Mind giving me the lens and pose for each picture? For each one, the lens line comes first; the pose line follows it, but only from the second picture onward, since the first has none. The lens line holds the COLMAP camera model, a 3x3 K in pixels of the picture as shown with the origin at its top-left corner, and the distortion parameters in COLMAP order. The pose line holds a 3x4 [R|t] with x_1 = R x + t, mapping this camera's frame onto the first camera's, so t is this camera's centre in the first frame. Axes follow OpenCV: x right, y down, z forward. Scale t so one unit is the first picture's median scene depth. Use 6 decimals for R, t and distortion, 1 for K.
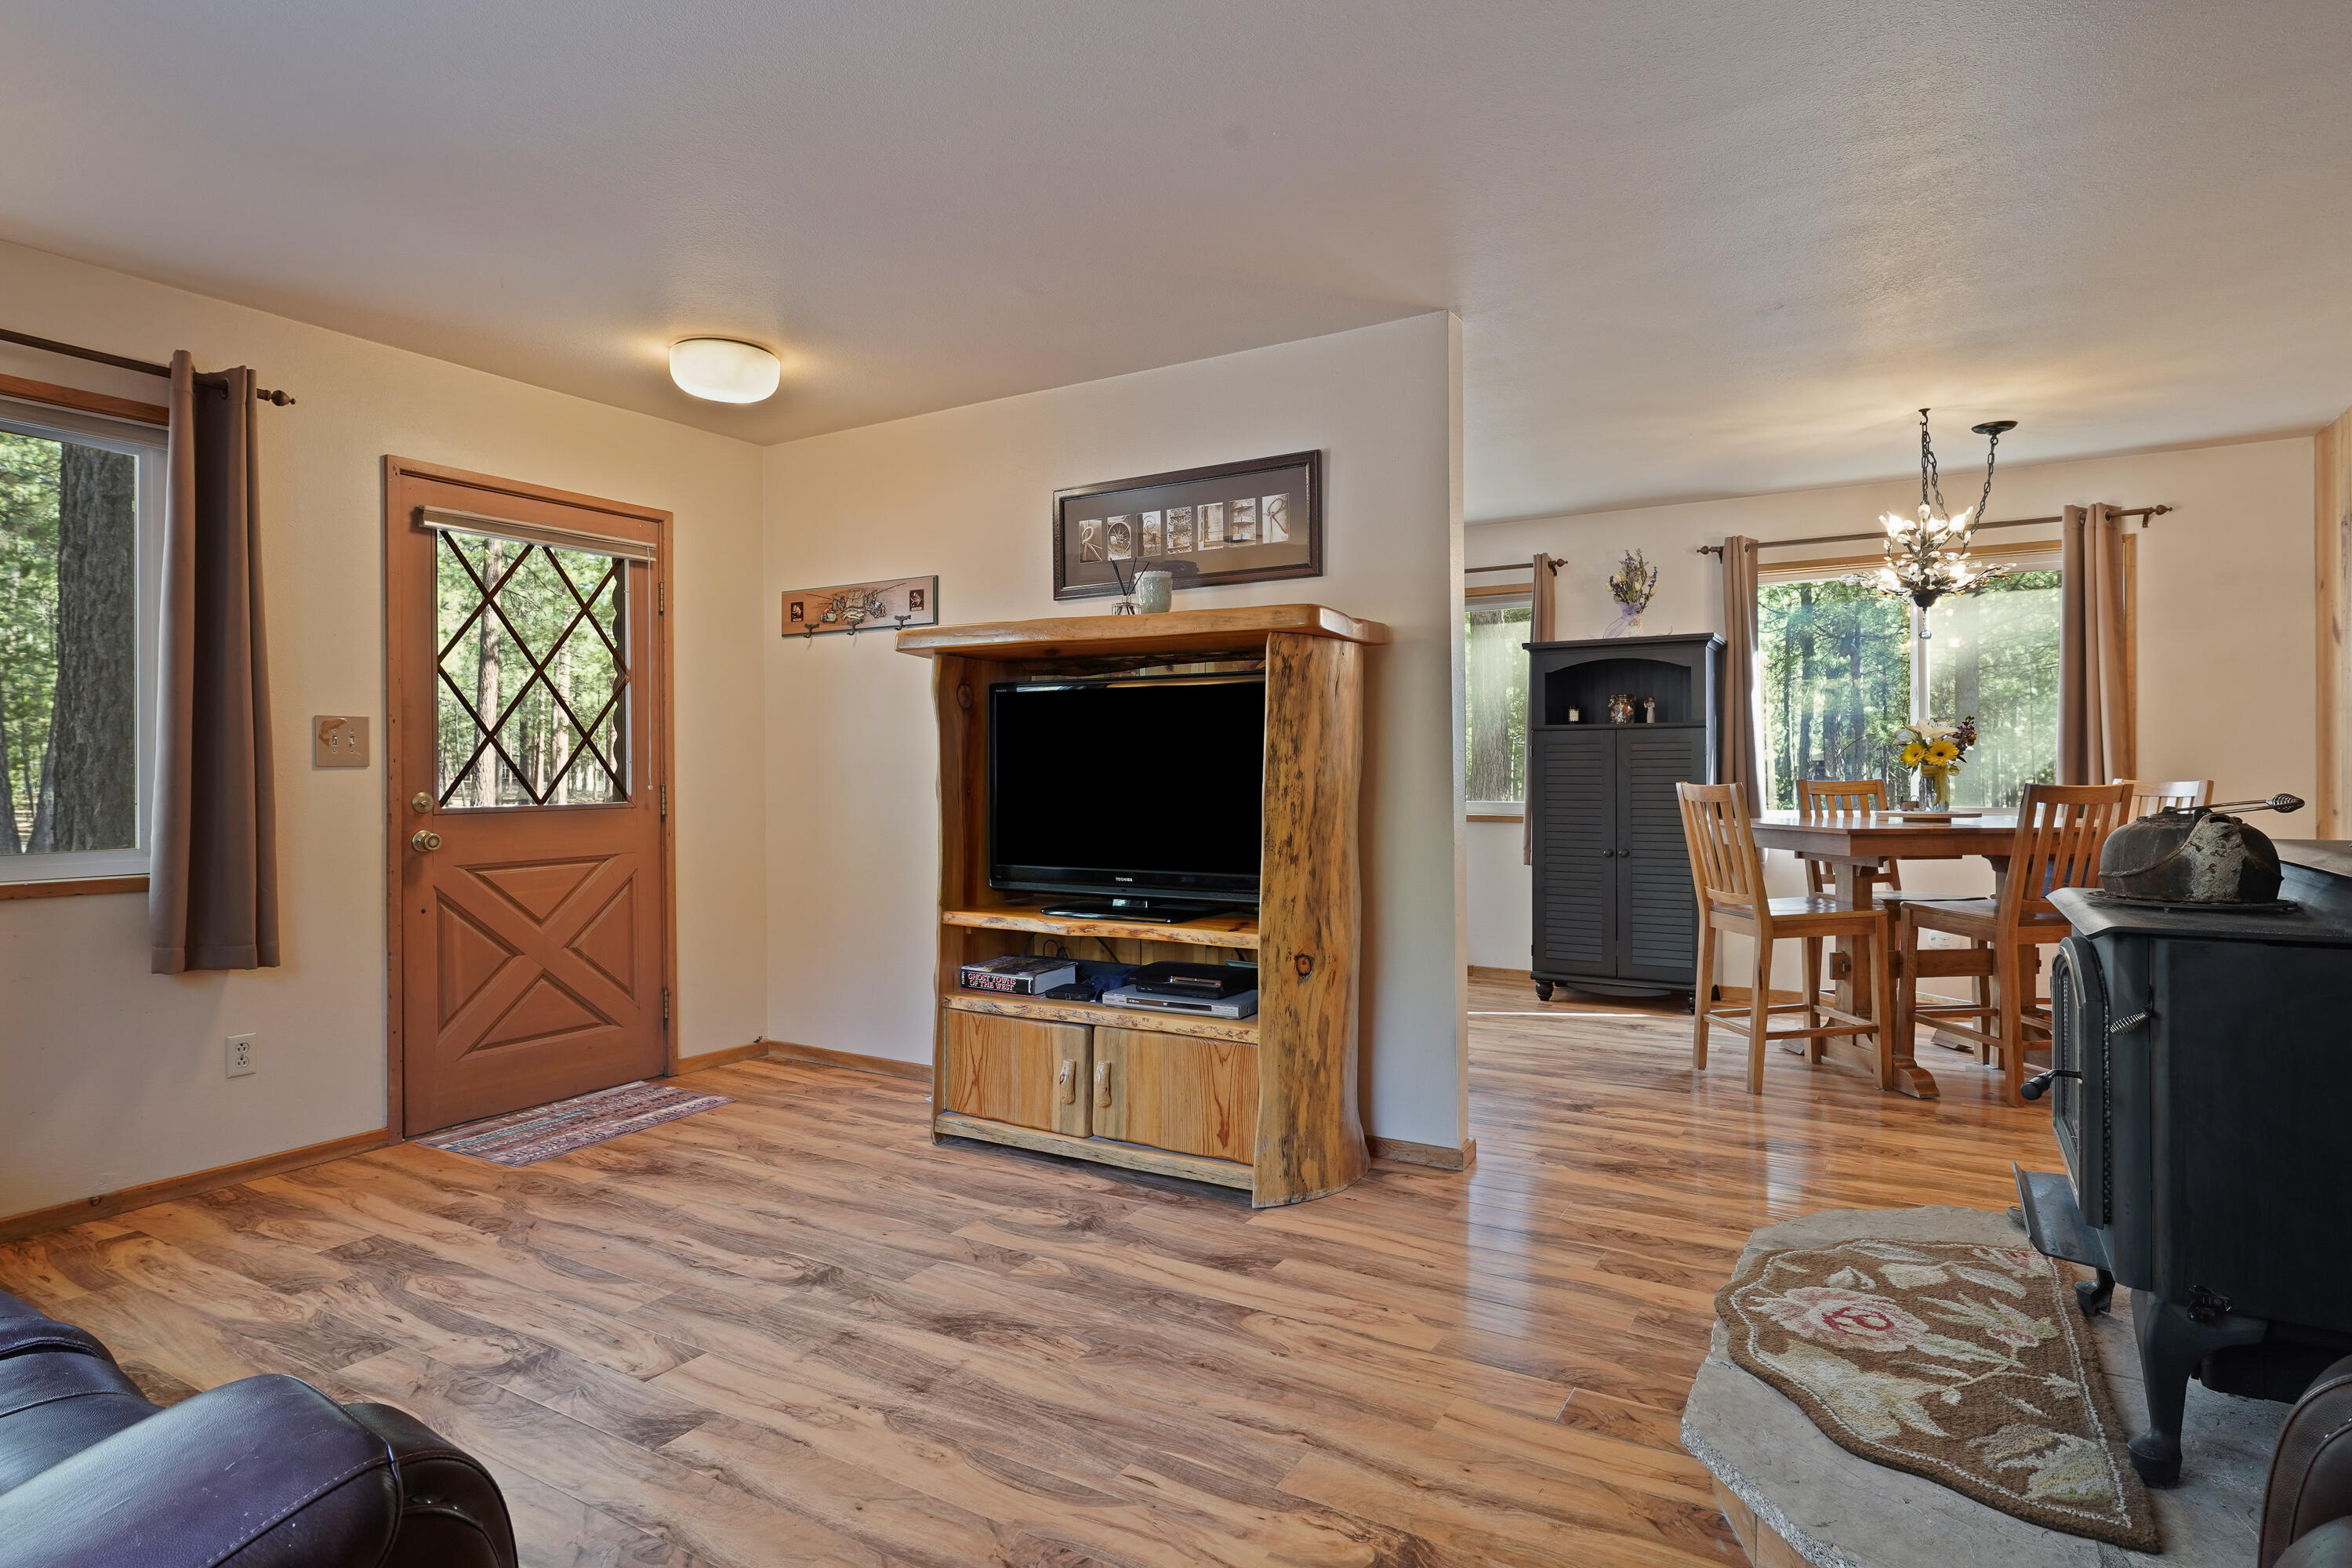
lens RADIAL K [[1246.4, 0, 1180.4], [0, 1246.4, 770.0], [0, 0, 1]] dist [-0.001533, 0.003274]
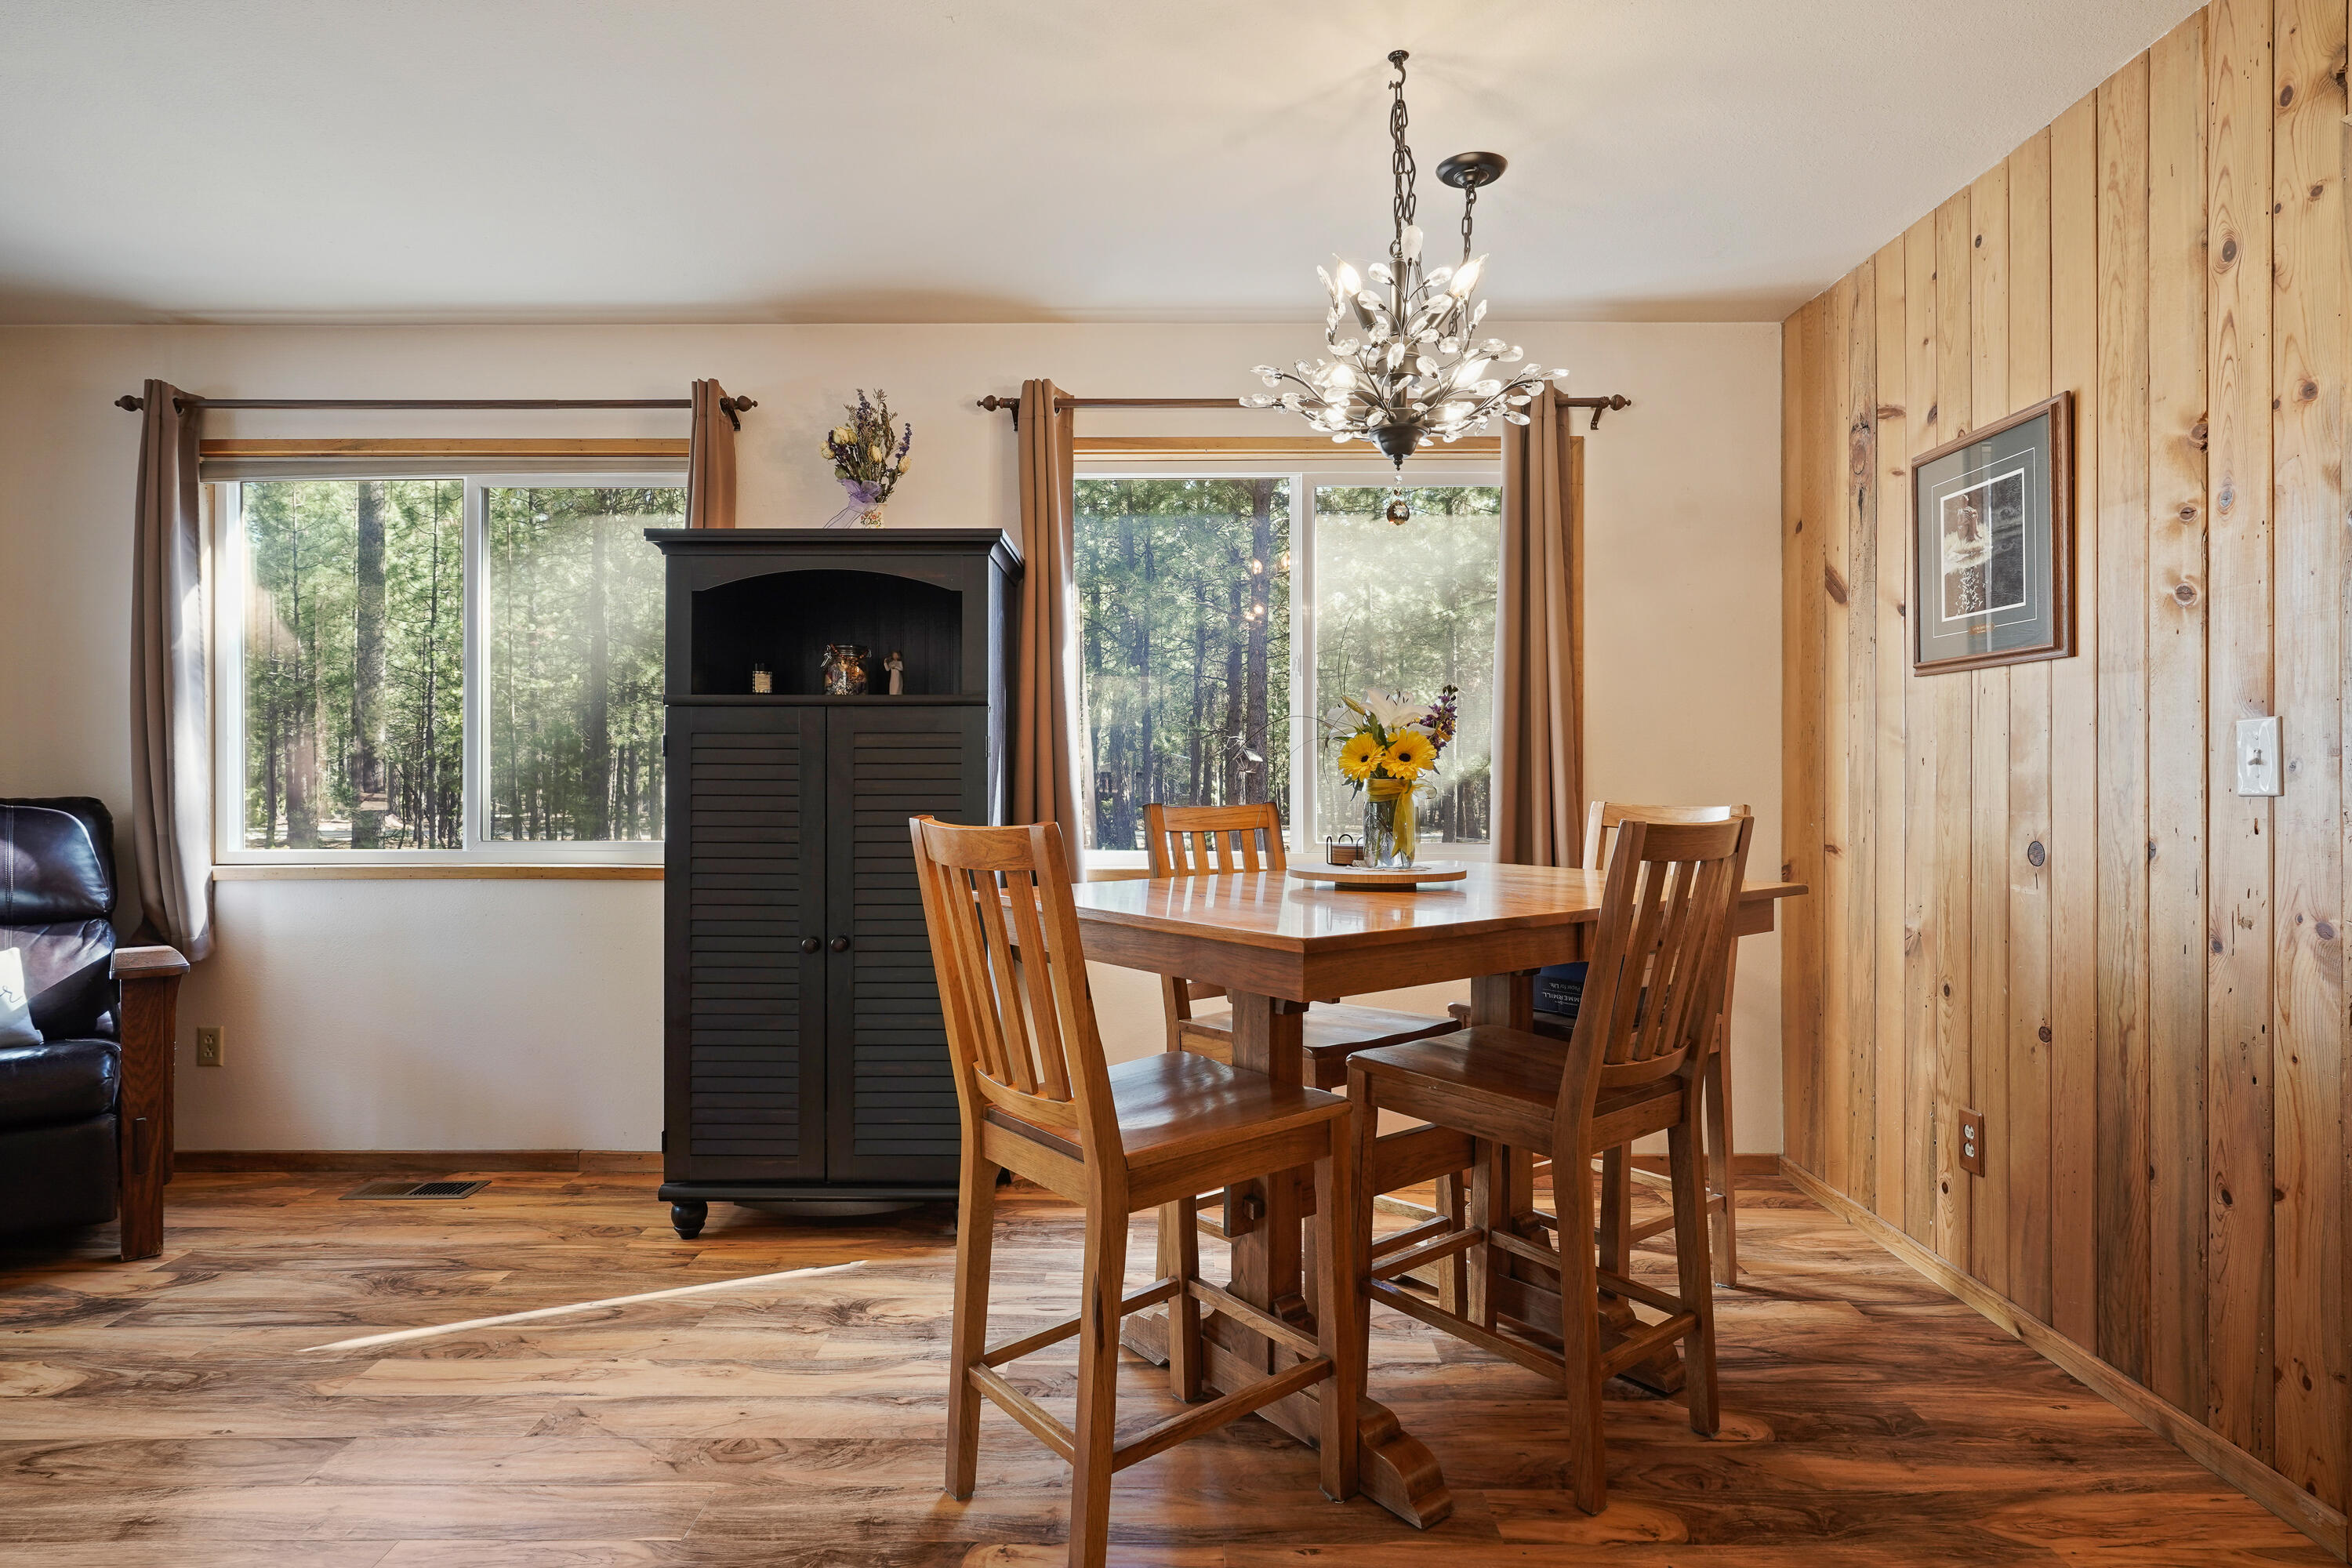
lens RADIAL K [[1246.4, 0, 1177.9], [0, 1246.4, 774.9], [0, 0, 1]] dist [-0.001533, 0.003274]
pose [[0.858999, 0.006923, 0.511930, 0.341622], [-0.004896, 0.999974, -0.005307, -0.002822], [-0.511954, 0.002052, 0.859011, 0.780307]]
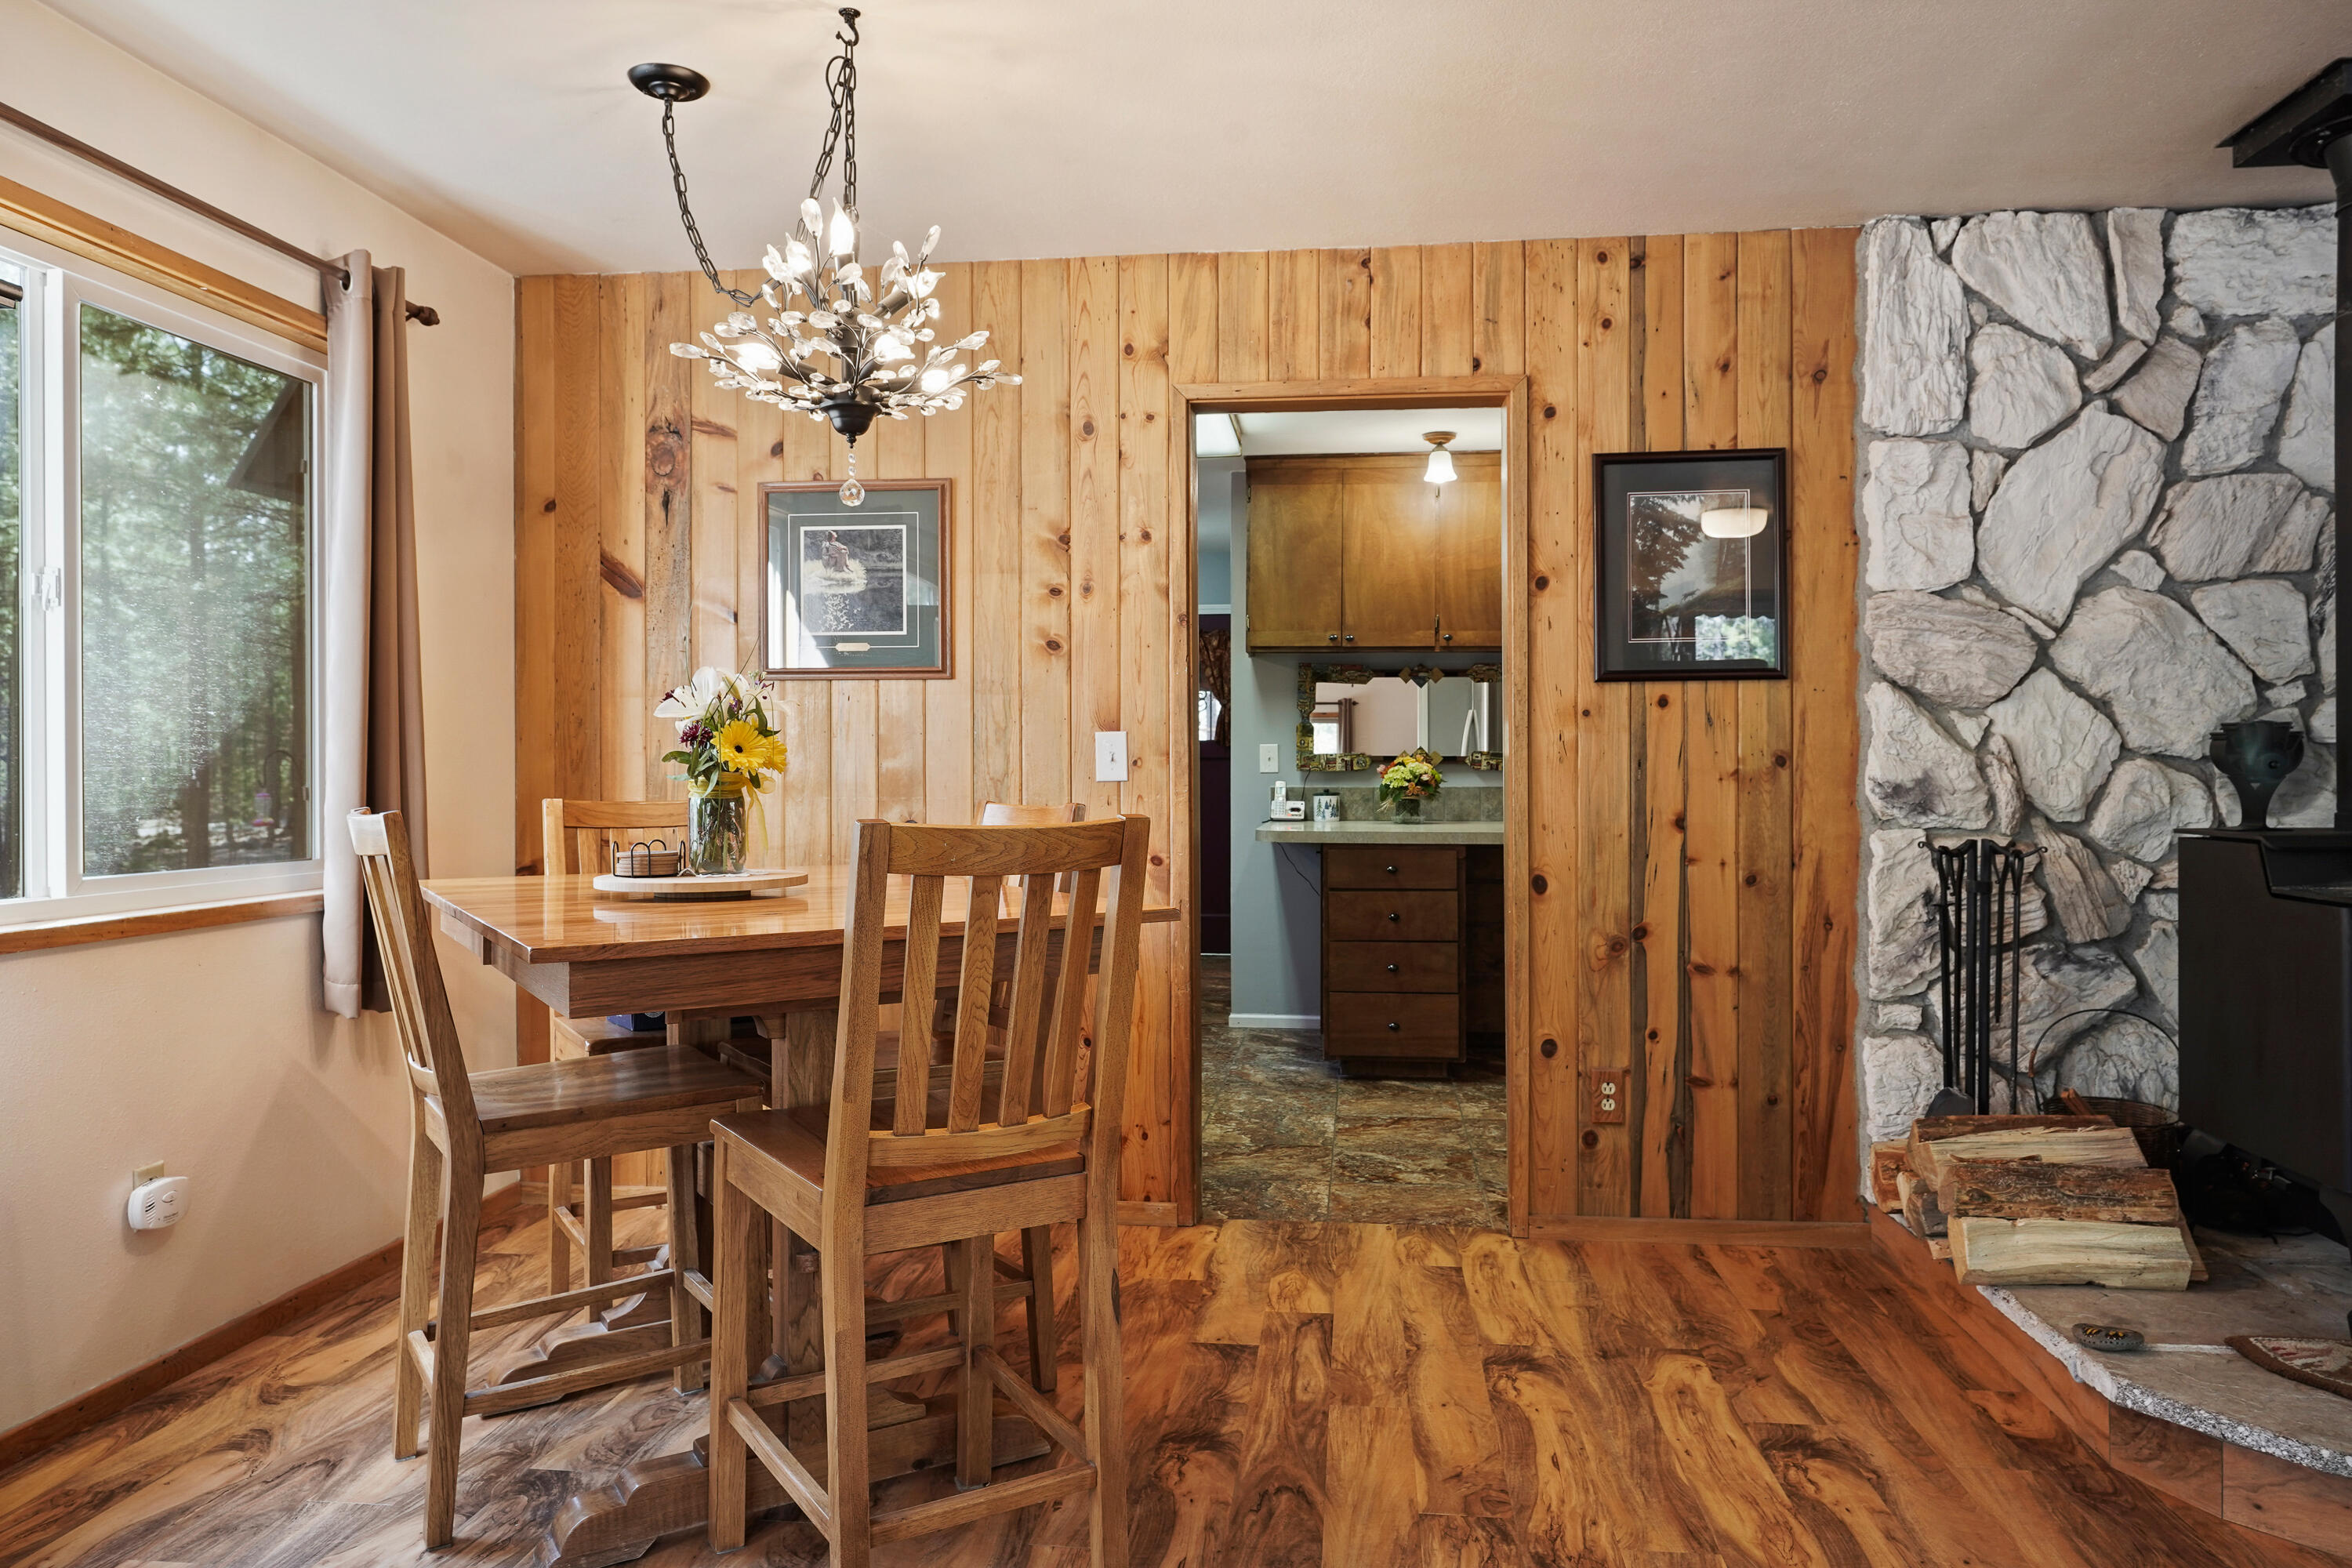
lens RADIAL K [[1583.2, 0, 1171.0], [0, 1583.2, 770.0], [0, 0, 1]] dist [-0.003293, 0.003054]
pose [[-0.415036, 0.005520, 0.909788, 0.007738], [0.006213, 0.999975, -0.003233, -0.002877], [-0.909784, 0.004311, -0.415060, 1.432801]]
